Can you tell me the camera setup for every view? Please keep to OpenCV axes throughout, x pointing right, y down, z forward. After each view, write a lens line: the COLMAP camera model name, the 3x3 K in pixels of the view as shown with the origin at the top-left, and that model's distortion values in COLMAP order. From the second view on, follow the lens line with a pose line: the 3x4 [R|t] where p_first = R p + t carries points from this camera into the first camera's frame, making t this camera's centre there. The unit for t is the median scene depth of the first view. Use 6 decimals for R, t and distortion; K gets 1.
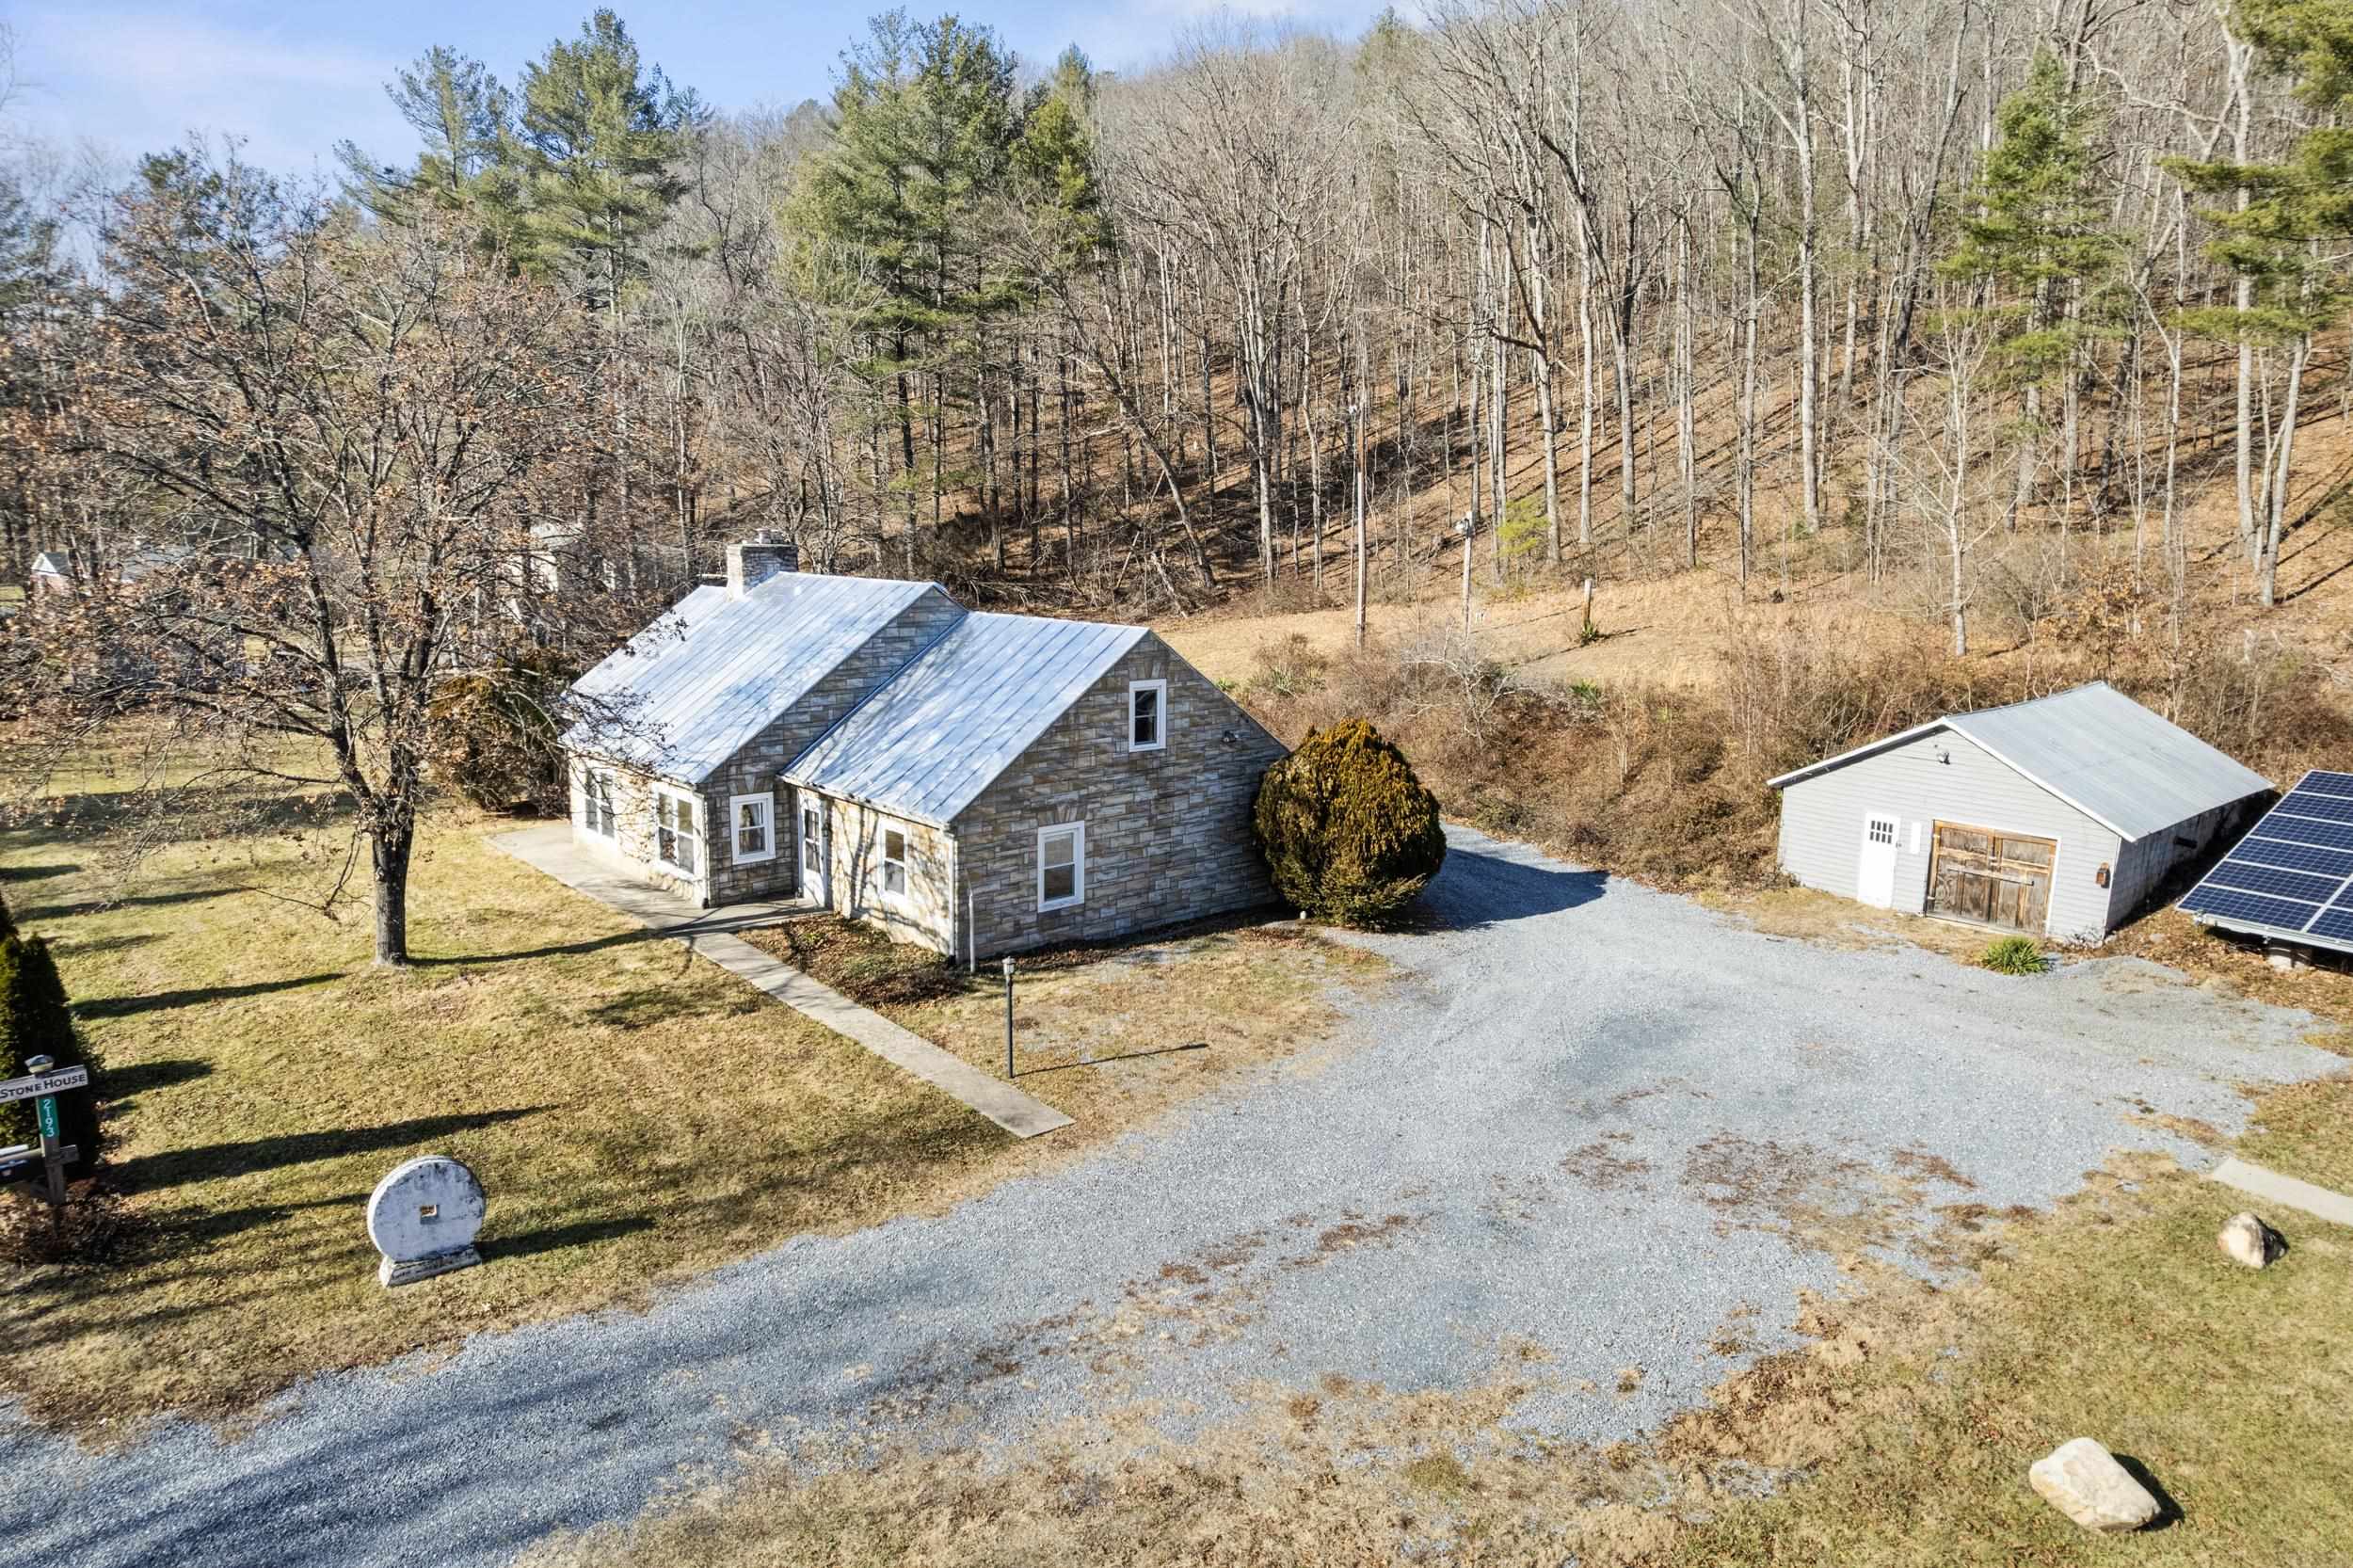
lens RADIAL K [[1507.9, 0, 1176.5], [0, 1507.9, 784.0], [0, 0, 1]] dist [-0.078764, 0.069524]
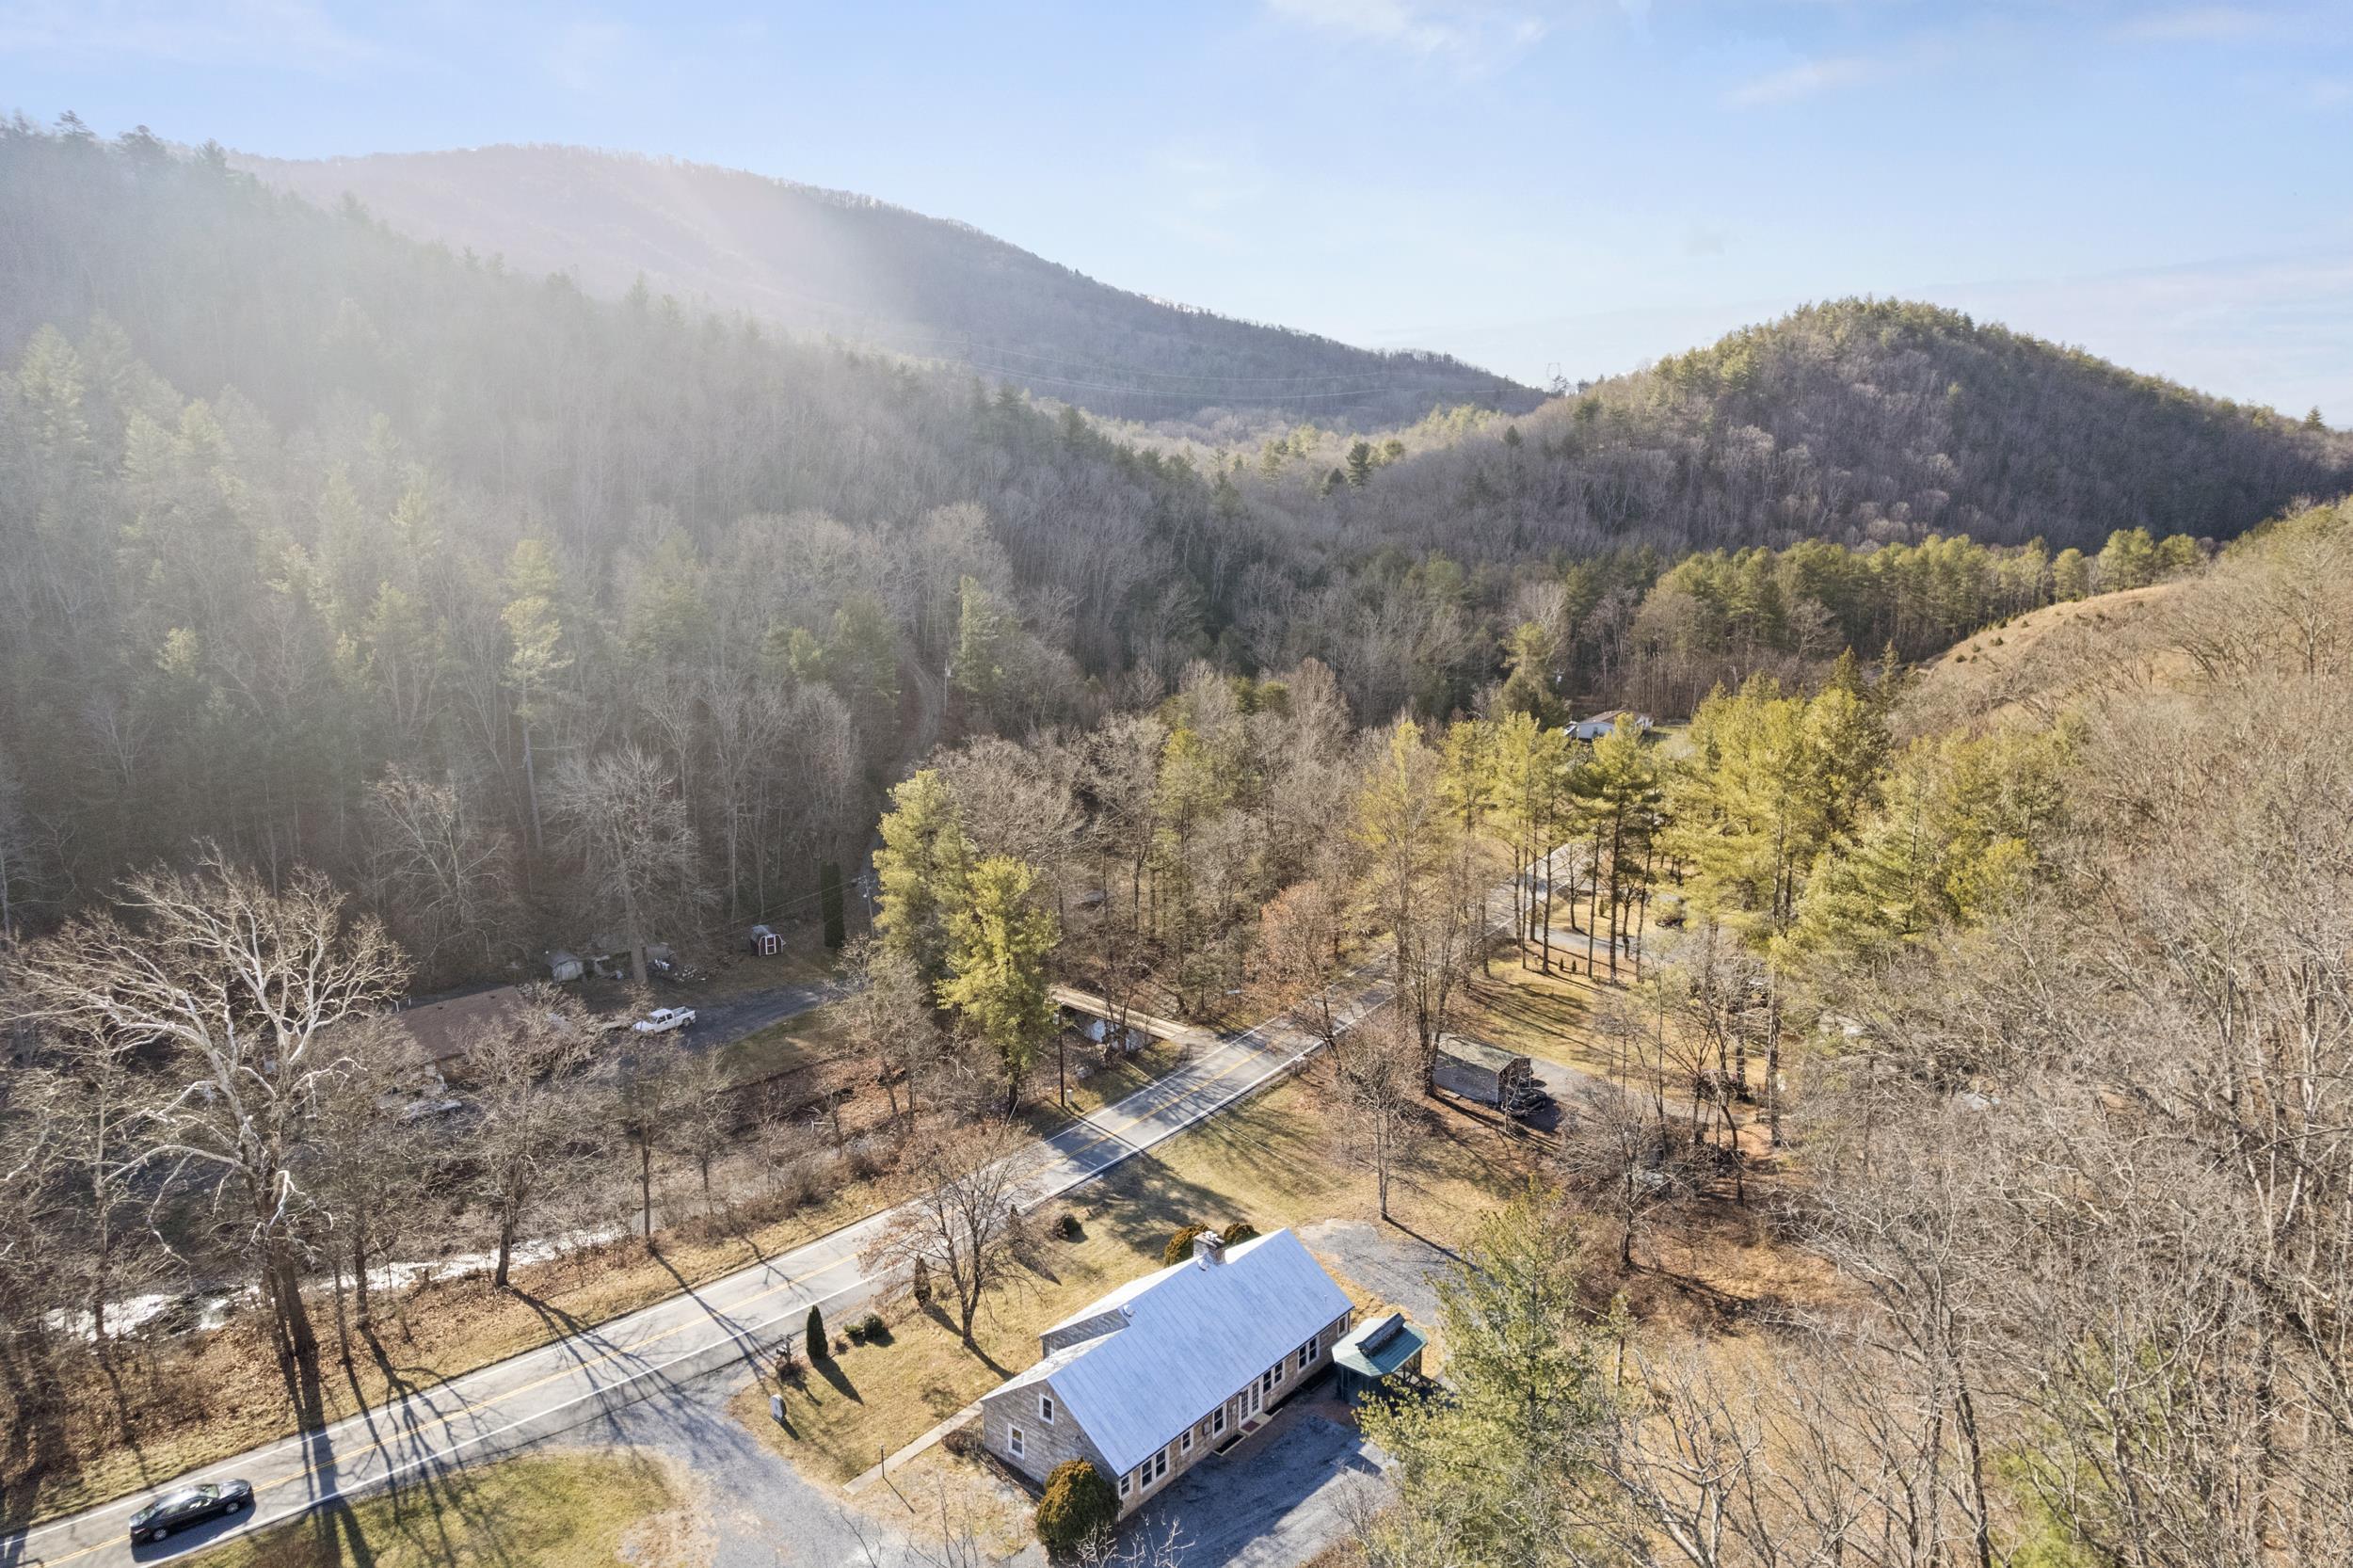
lens RADIAL K [[1507.9, 0, 1176.5], [0, 1507.9, 784.0], [0, 0, 1]] dist [-0.078764, 0.069524]
pose [[0.144118, 0.178978, -0.973240, 2.289712], [-0.176192, 0.972434, 0.152739, -1.508443], [0.973749, 0.149465, 0.171679, 0.660612]]
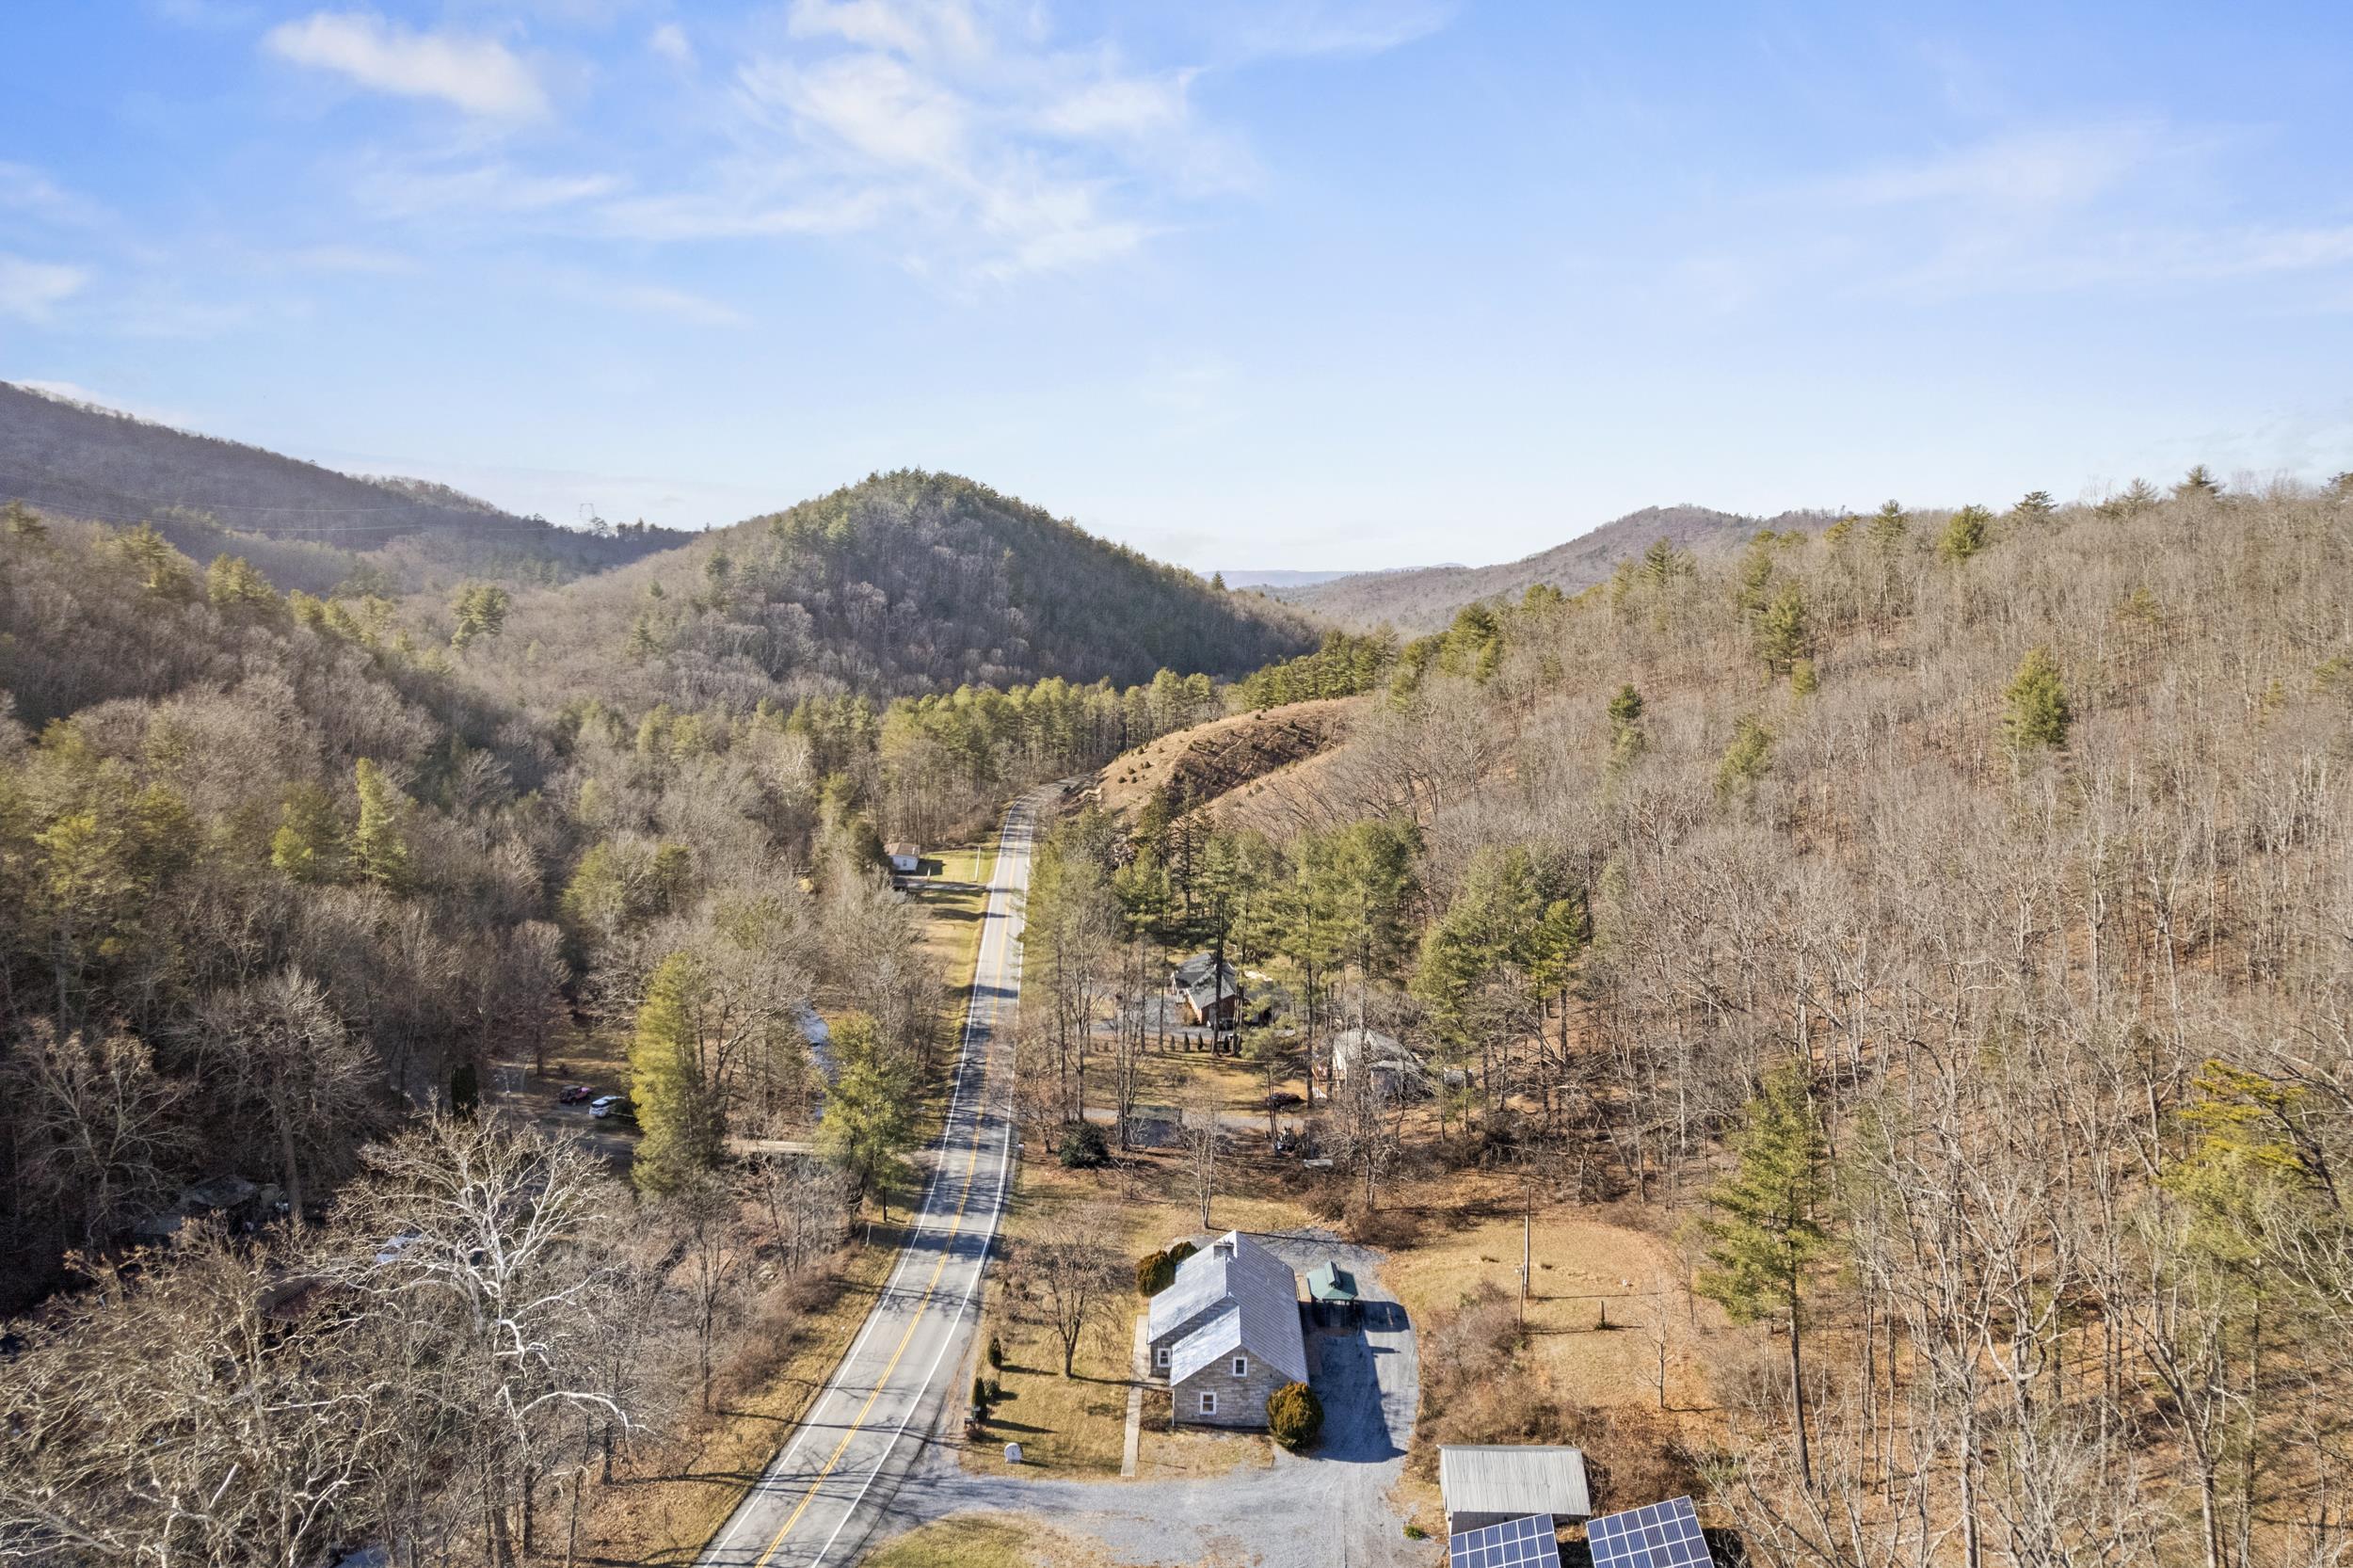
lens RADIAL K [[1507.9, 0, 1176.5], [0, 1507.9, 784.0], [0, 0, 1]] dist [-0.078764, 0.069524]
pose [[0.728121, 0.069439, -0.681922, 2.250489], [-0.126270, 0.991418, -0.033870, -1.313907], [0.673718, 0.110767, 0.730640, -1.881225]]
